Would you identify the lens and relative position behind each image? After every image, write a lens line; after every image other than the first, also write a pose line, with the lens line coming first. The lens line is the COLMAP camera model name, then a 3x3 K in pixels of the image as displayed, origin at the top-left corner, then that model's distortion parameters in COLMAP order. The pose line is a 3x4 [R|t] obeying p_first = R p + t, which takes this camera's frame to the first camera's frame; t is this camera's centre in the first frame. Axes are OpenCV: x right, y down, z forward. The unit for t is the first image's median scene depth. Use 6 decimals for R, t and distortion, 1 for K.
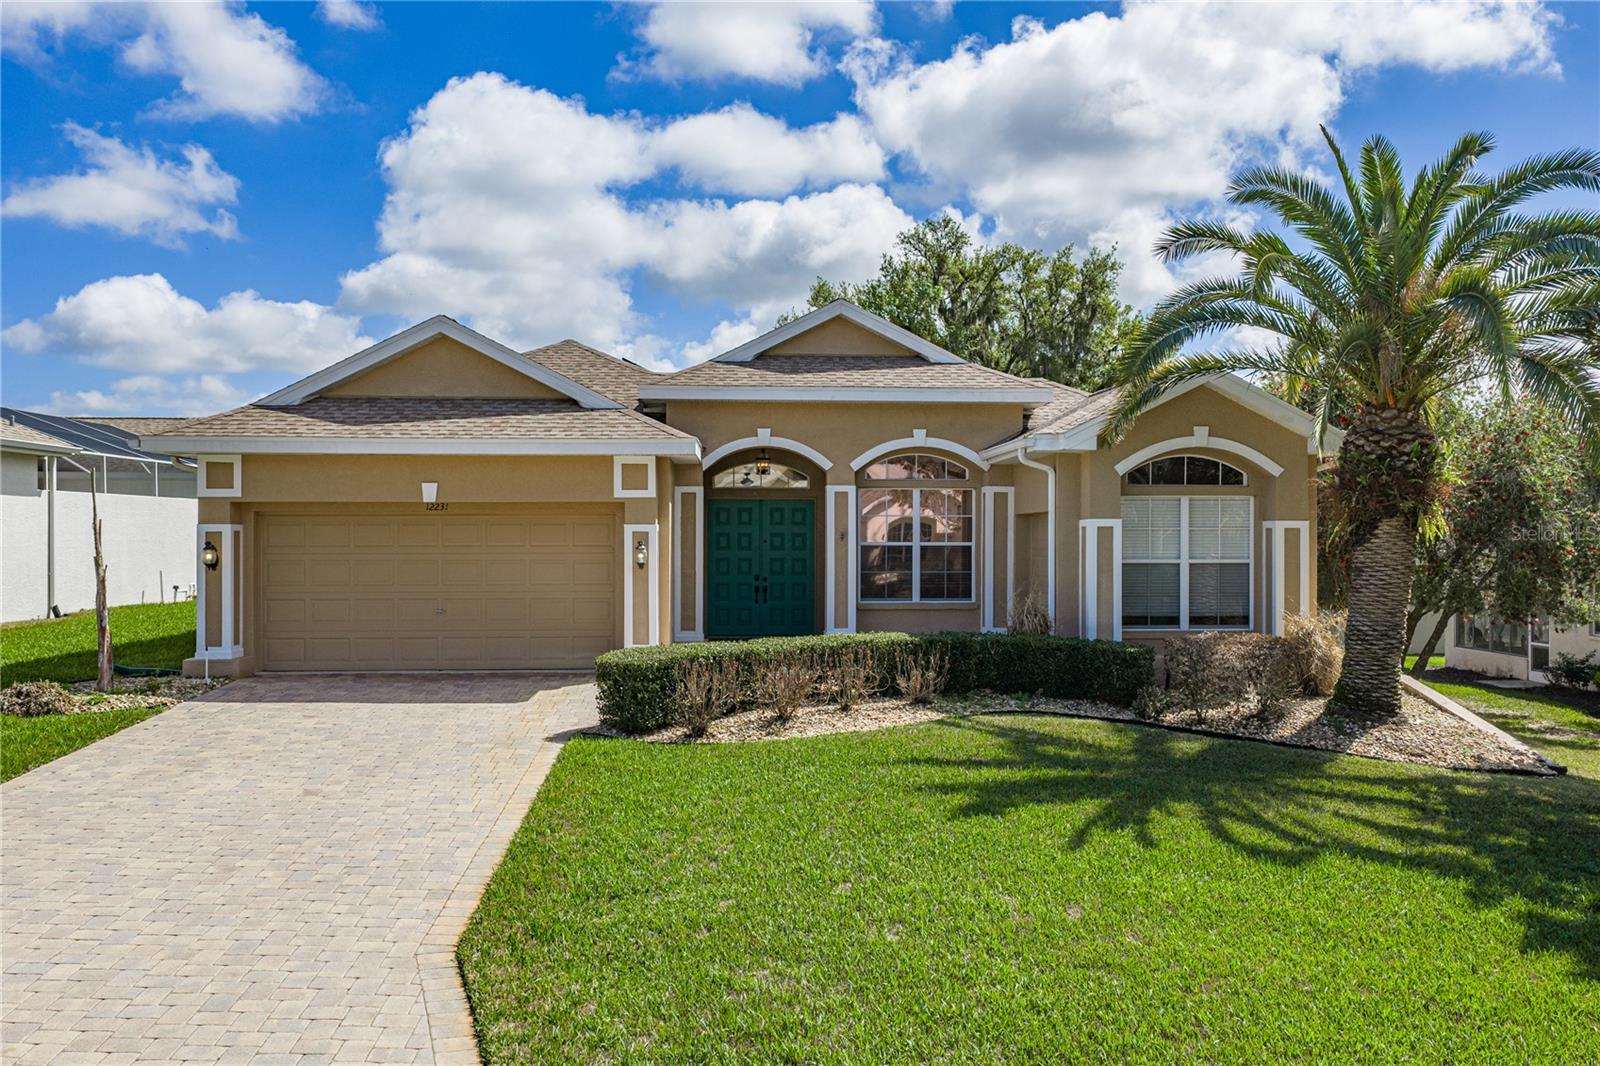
lens RADIAL K [[1319.5, 0, 800.0], [0, 1319.5, 533.0], [0, 0, 1]] dist [0.026064, -0.004670]
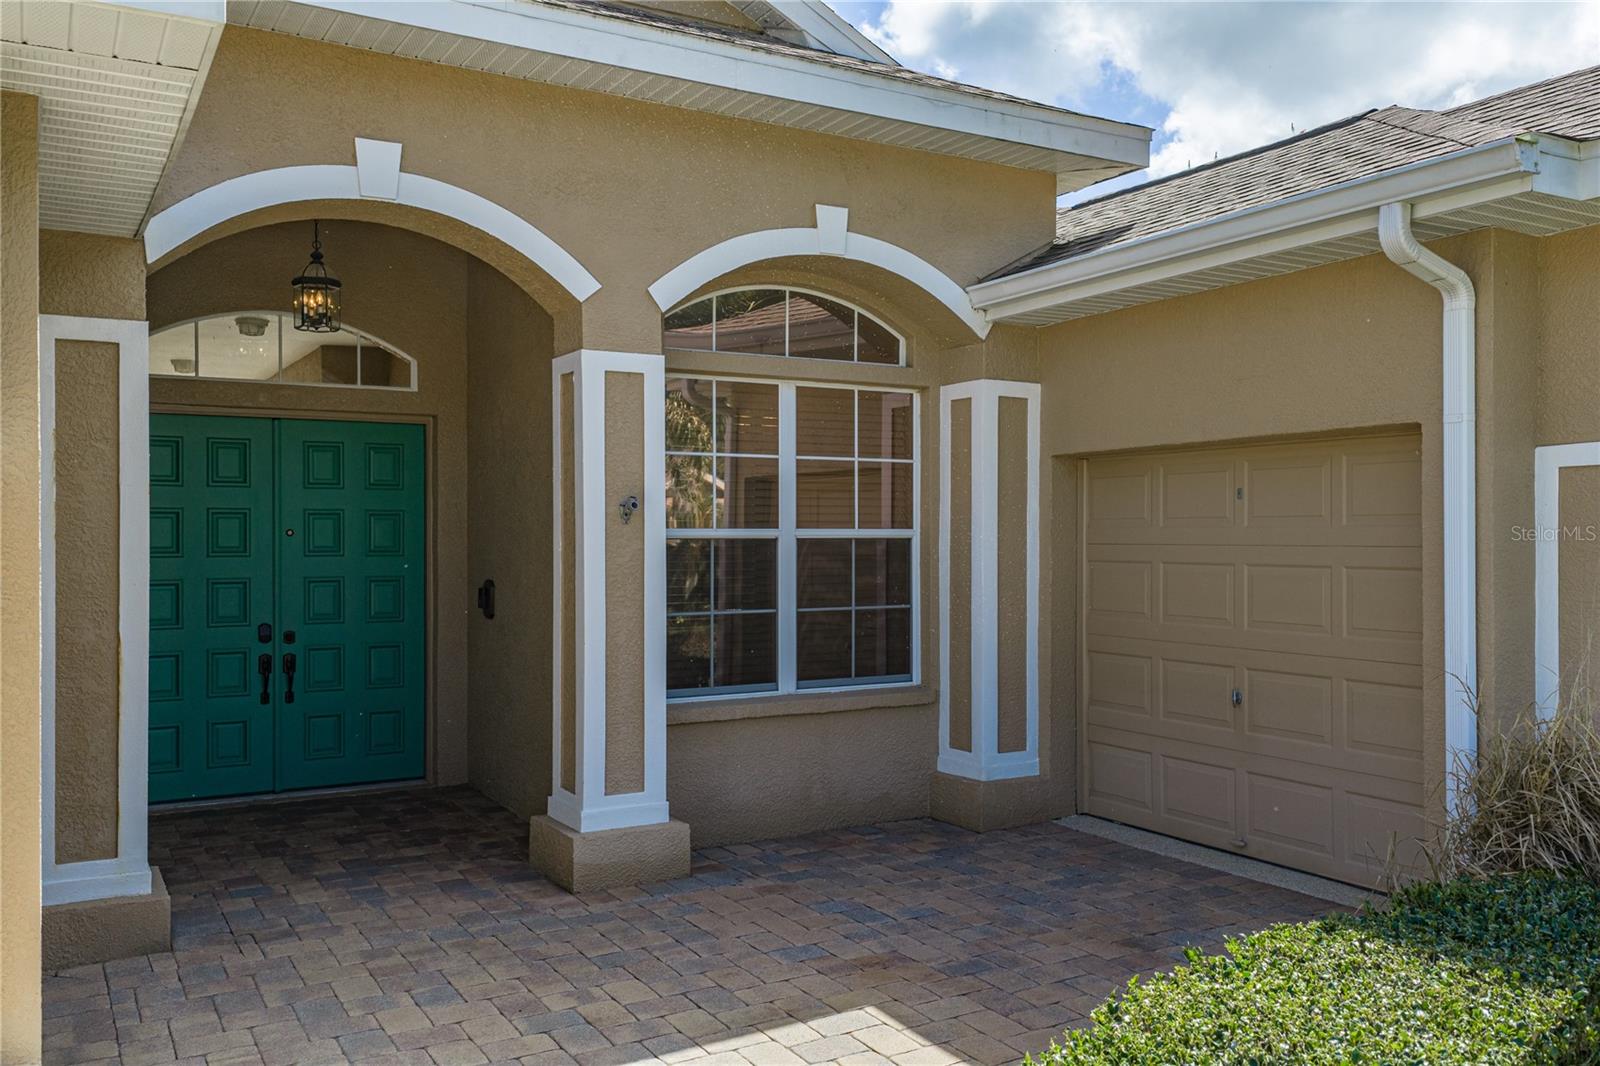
lens RADIAL K [[1319.5, 0, 800.0], [0, 1319.5, 533.0], [0, 0, 1]] dist [0.026064, -0.004670]
pose [[0.885649, 0.000715, 0.464354, -0.078525], [0.003994, 0.999950, -0.009158, 0.011518], [-0.464338, 0.009966, 0.885602, 0.671948]]
